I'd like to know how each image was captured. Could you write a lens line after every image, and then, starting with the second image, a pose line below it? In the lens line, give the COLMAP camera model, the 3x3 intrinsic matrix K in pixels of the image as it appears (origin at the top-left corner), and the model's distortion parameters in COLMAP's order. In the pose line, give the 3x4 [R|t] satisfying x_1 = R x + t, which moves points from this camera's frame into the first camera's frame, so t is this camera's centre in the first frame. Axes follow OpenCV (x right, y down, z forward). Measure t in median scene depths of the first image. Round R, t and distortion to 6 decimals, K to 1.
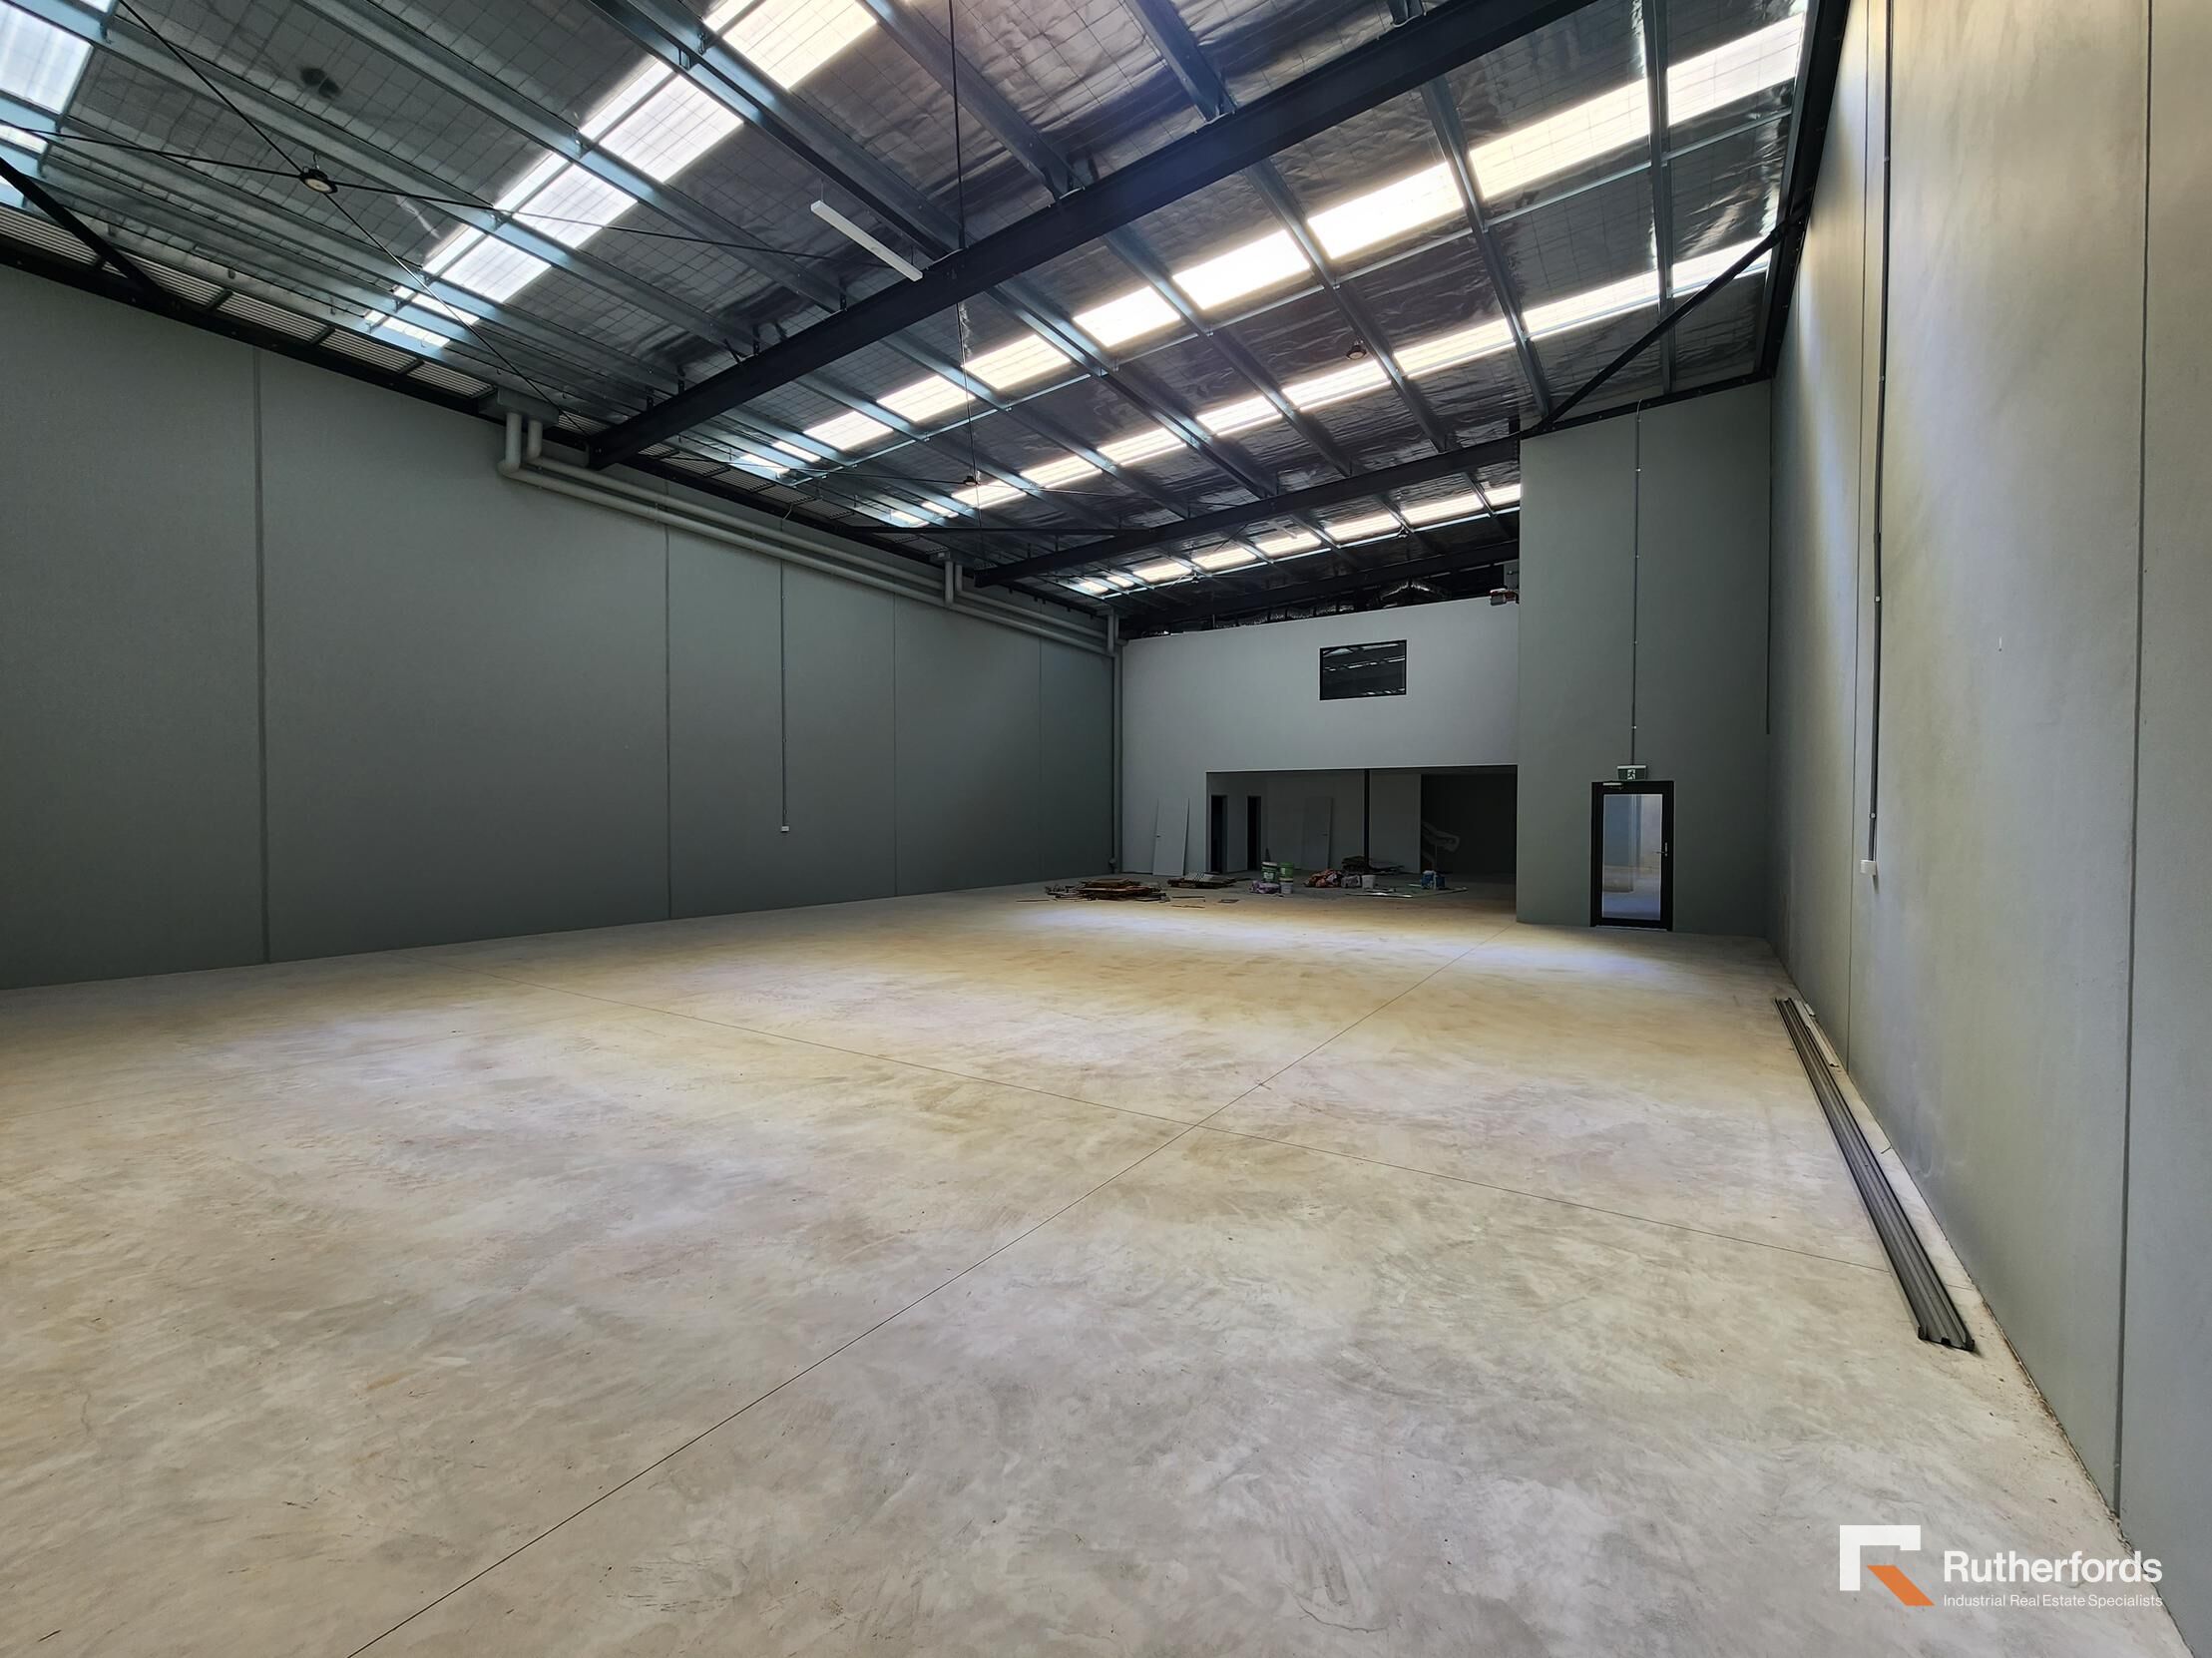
lens RADIAL K [[892.2, 0, 1106.0], [0, 892.2, 829.0], [0, 0, 1]] dist [-0.001027, -0.000067]
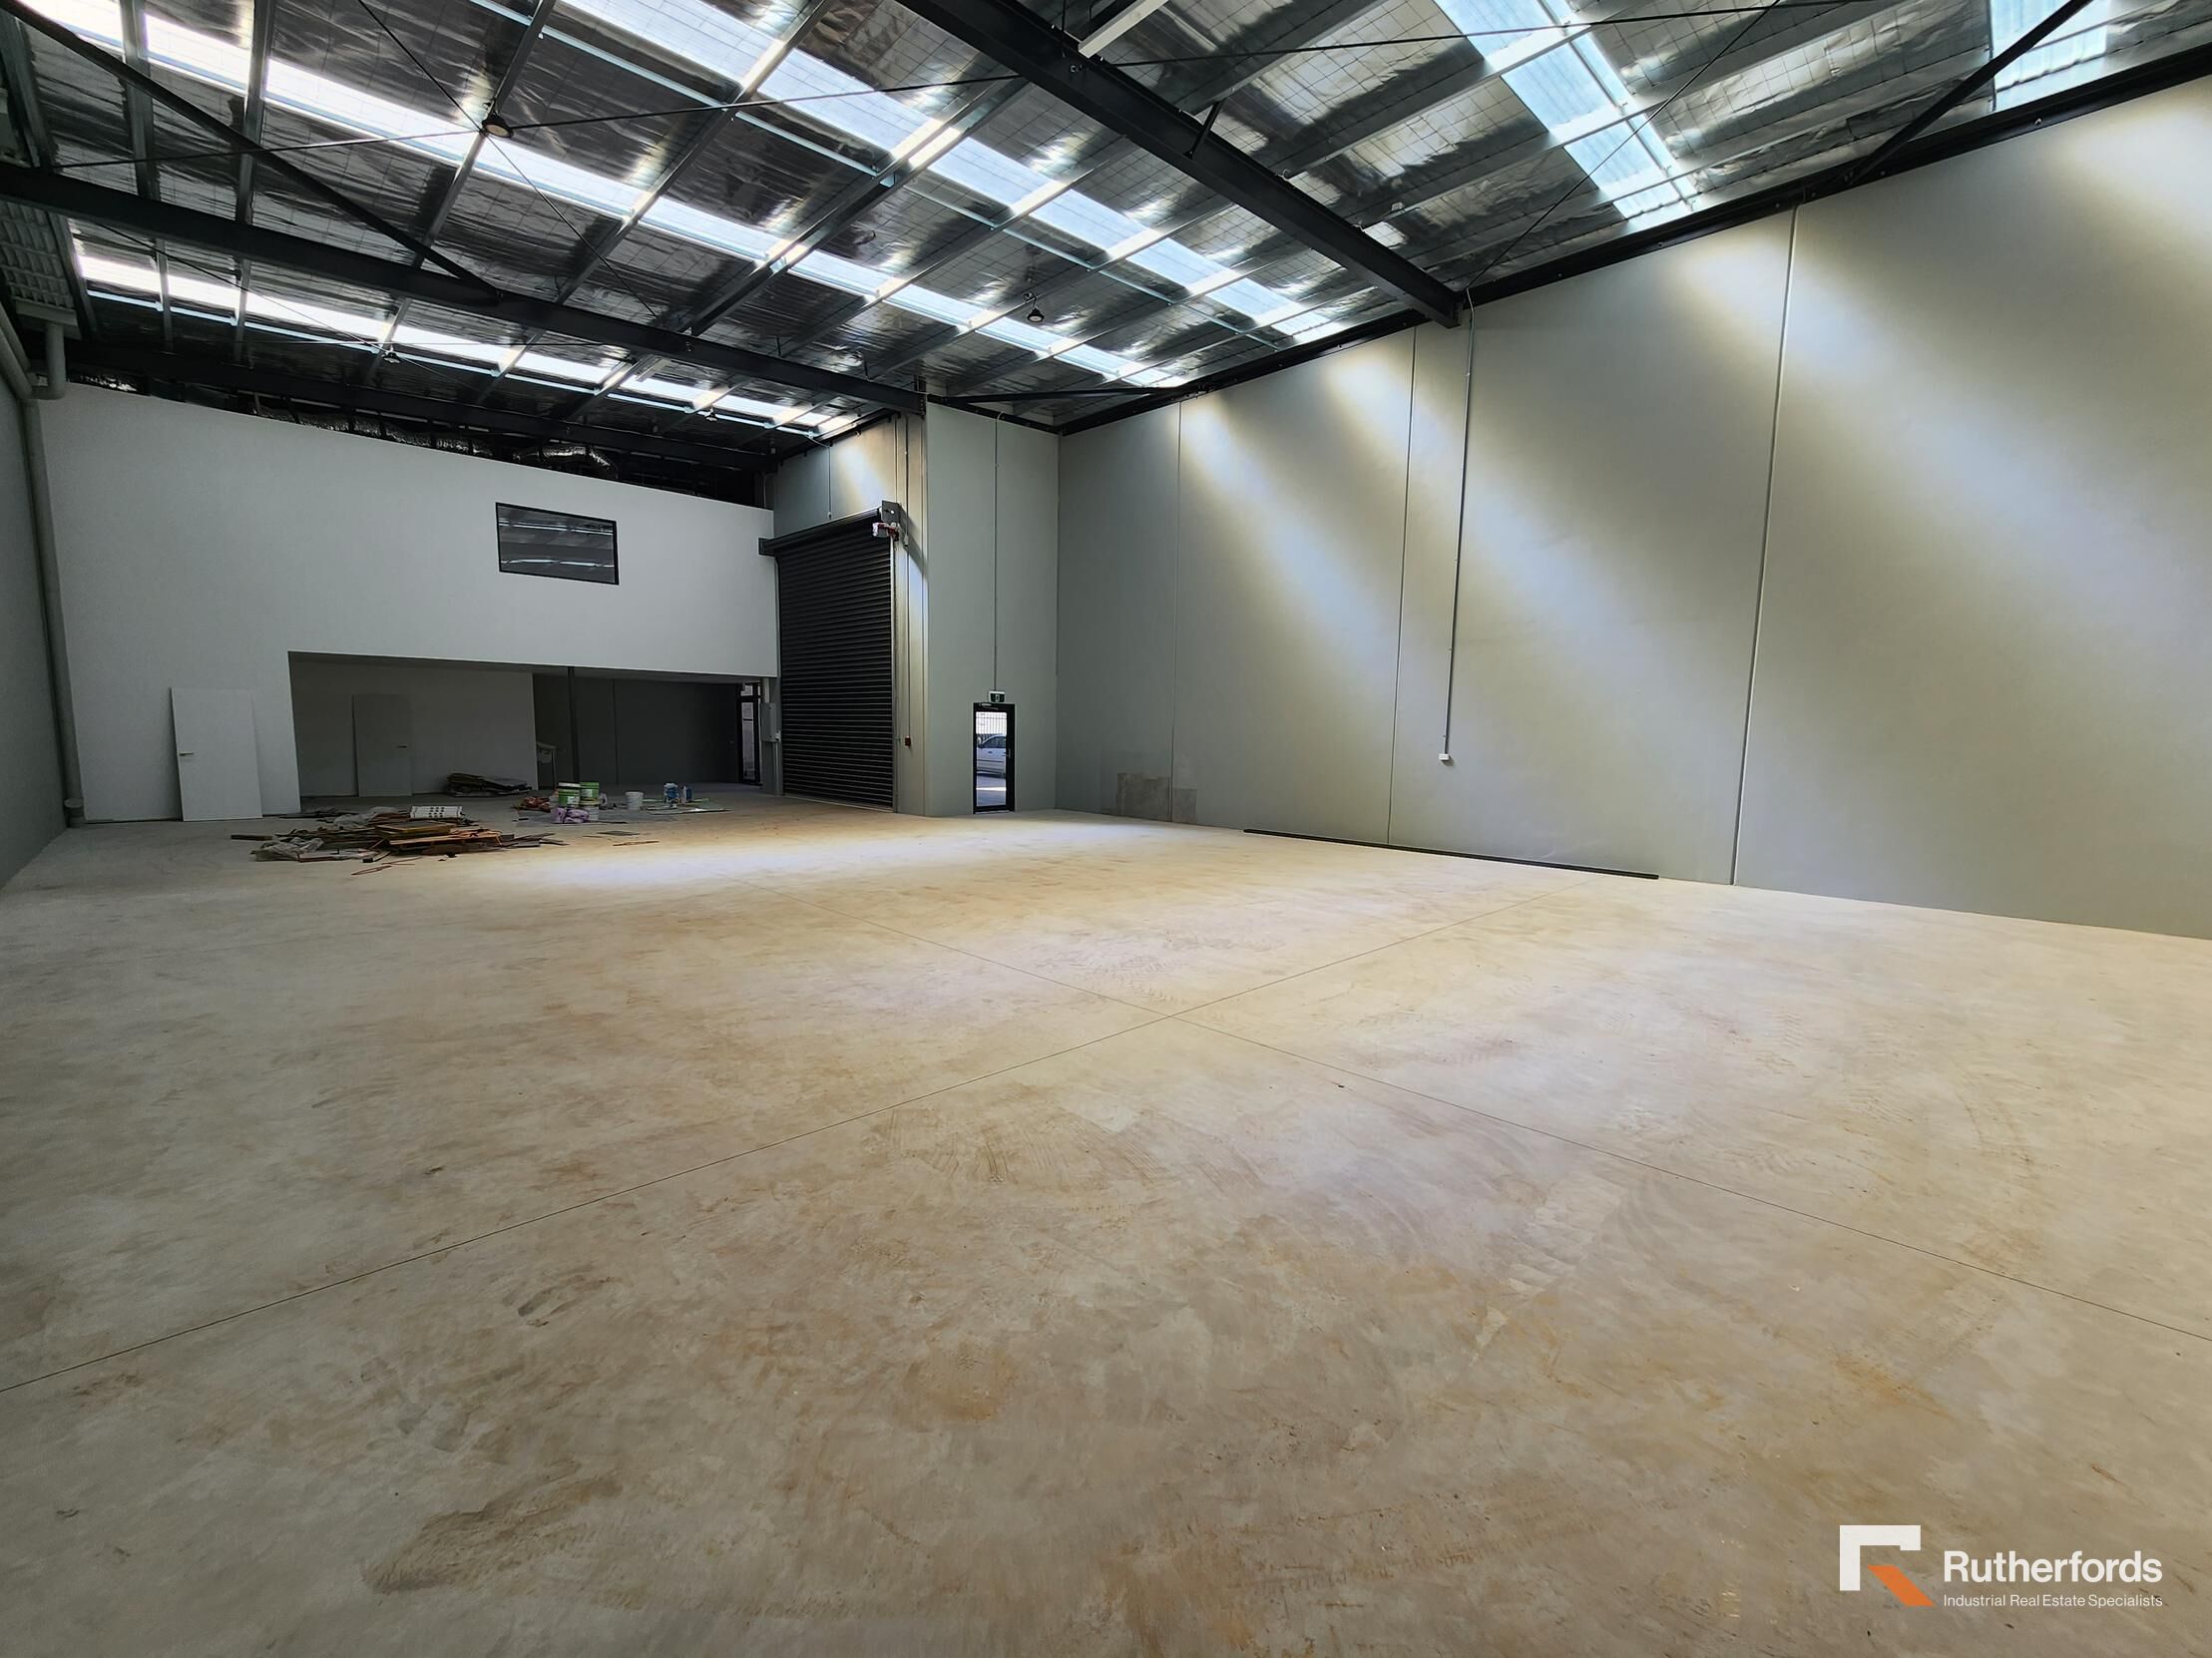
lens RADIAL K [[907.4, 0, 1106.0], [0, 907.4, 829.0], [0, 0, 1]] dist [-0.000656, -0.000018]
pose [[0.213683, -0.106729, 0.971055, -0.689189], [0.003273, 0.994087, 0.108540, -0.013066], [-0.976898, -0.020015, 0.212769, 0.516430]]
